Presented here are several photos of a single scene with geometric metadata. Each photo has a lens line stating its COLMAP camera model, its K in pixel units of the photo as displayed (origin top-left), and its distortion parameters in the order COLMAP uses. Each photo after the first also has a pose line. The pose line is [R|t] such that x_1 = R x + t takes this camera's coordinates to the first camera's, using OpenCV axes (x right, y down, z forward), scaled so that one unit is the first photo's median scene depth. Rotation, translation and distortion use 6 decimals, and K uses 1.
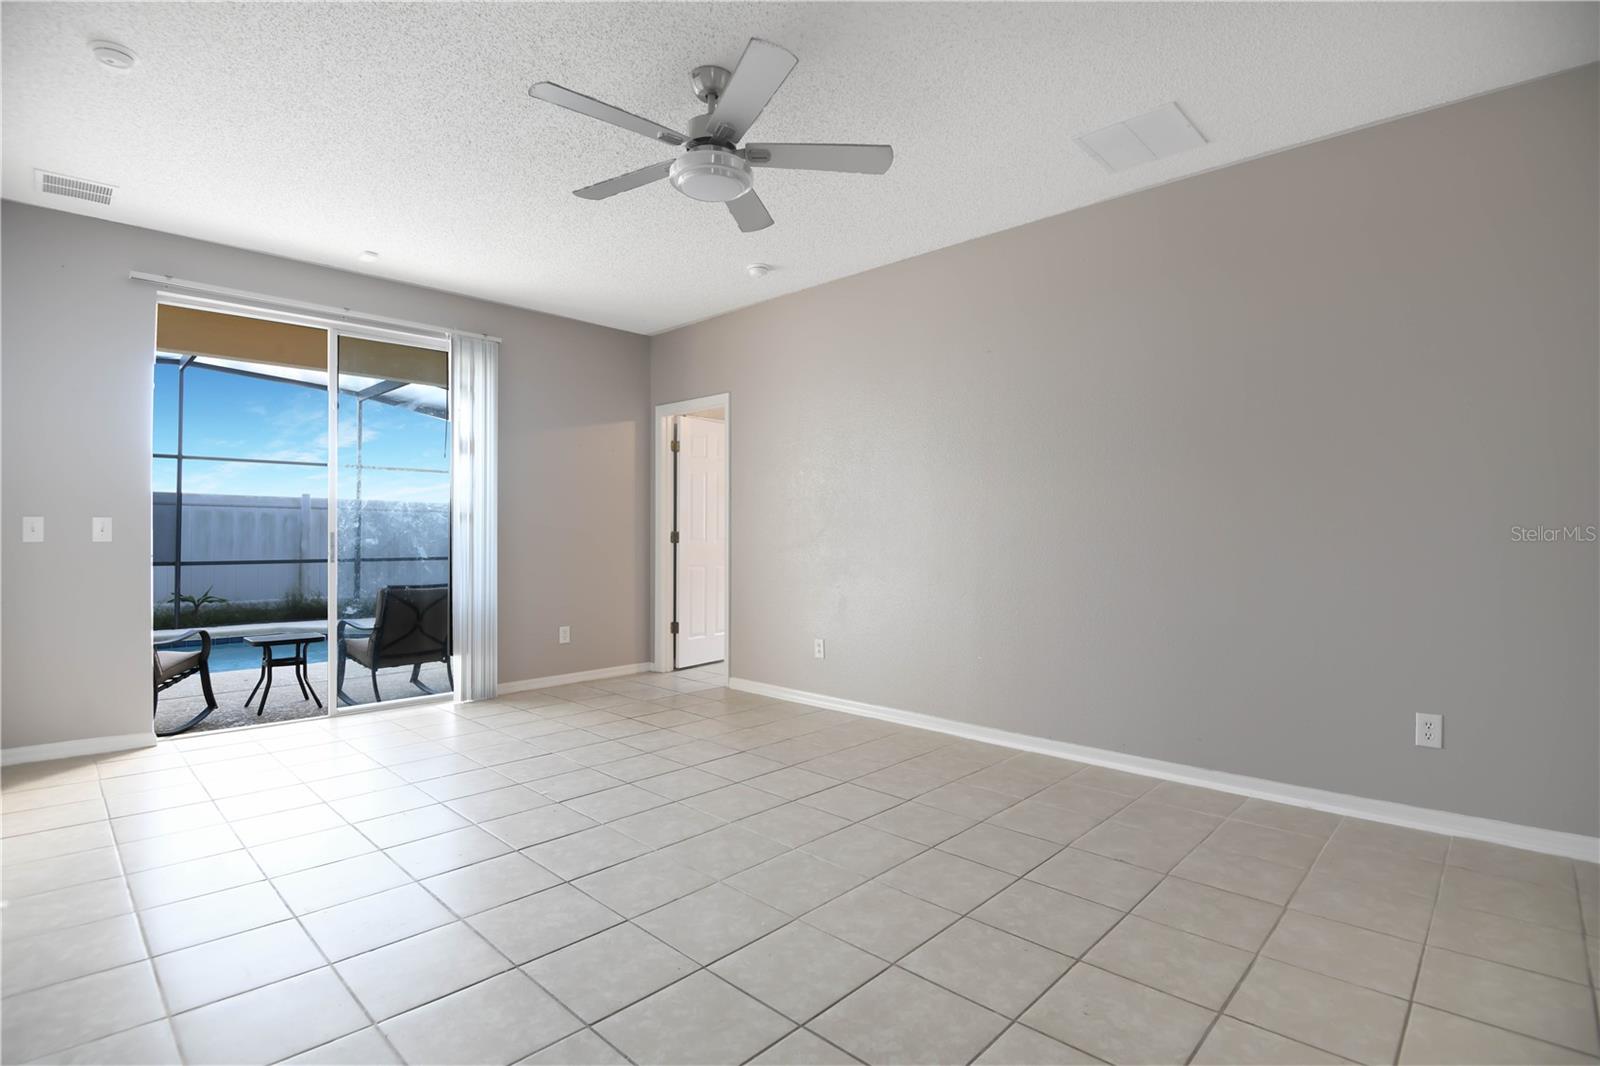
lens RADIAL K [[748.9, 0, 800.0], [0, 748.9, 533.0], [0, 0, 1]] dist [-0.017800, -0.000215]
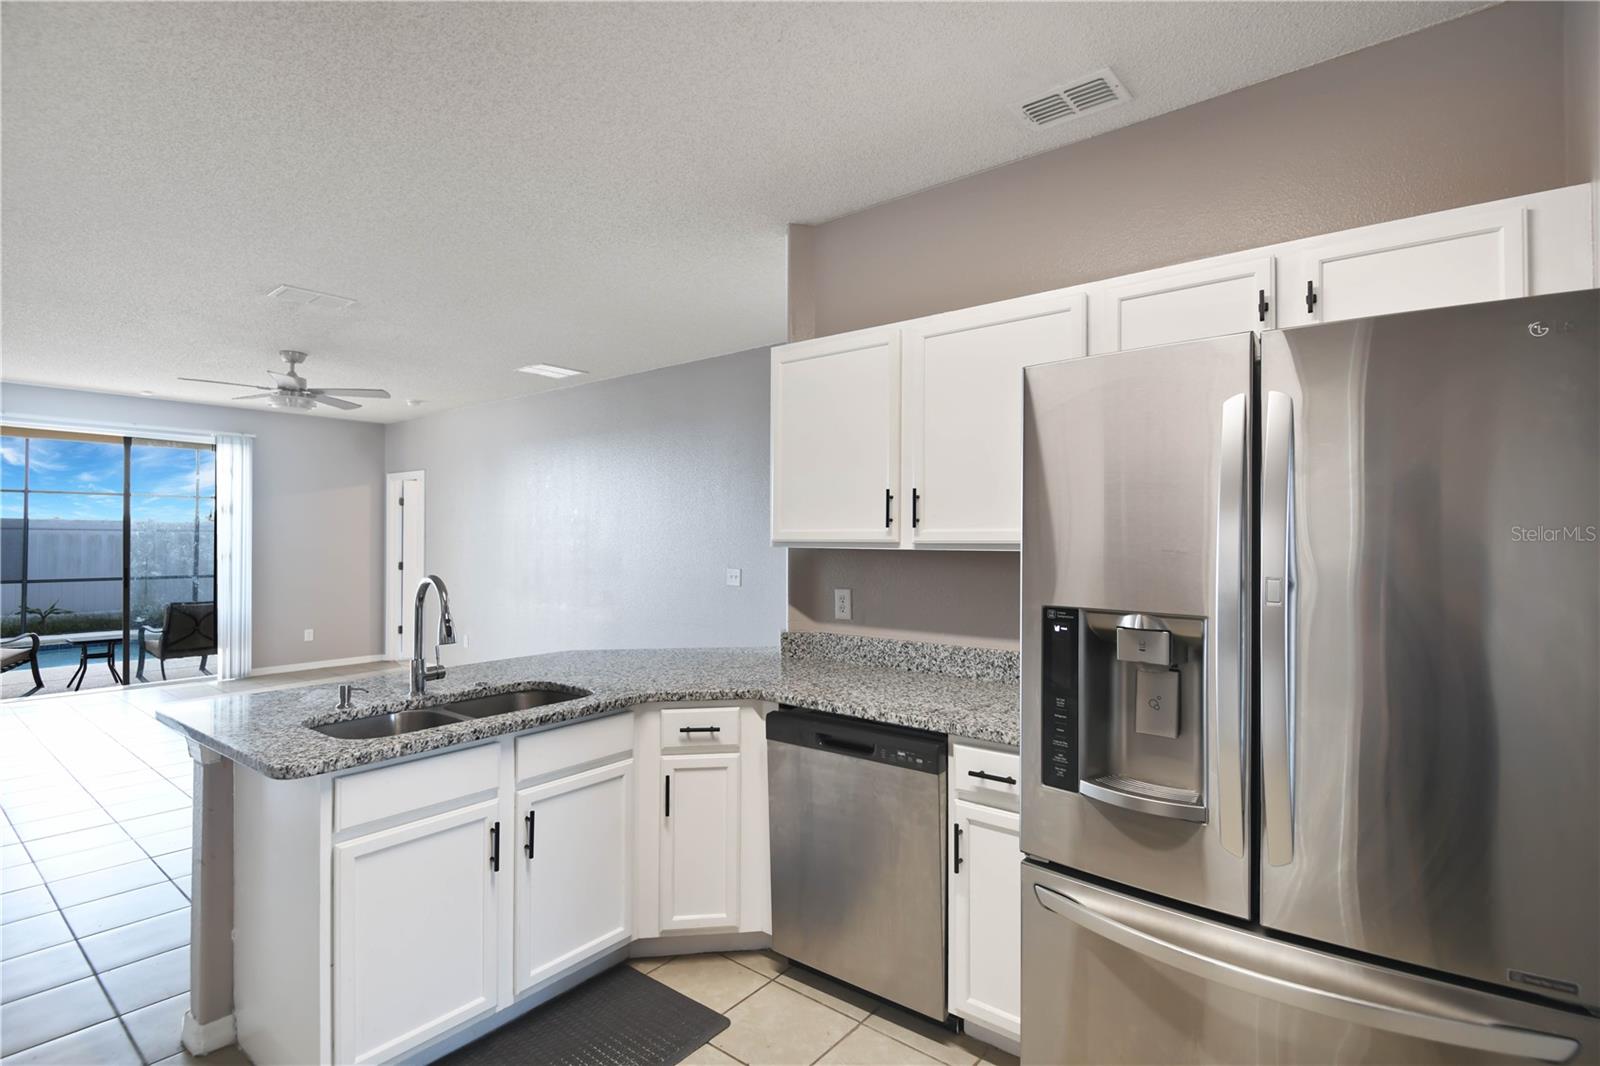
lens RADIAL K [[762.4, 0, 800.0], [0, 762.4, 533.0], [0, 0, 1]] dist [-0.003283, -0.002013]
pose [[0.996119, -0.000399, 0.088020, 0.505912], [0.000582, 0.999998, -0.002059, -0.058371], [-0.088019, 0.002102, 0.996117, -0.556531]]
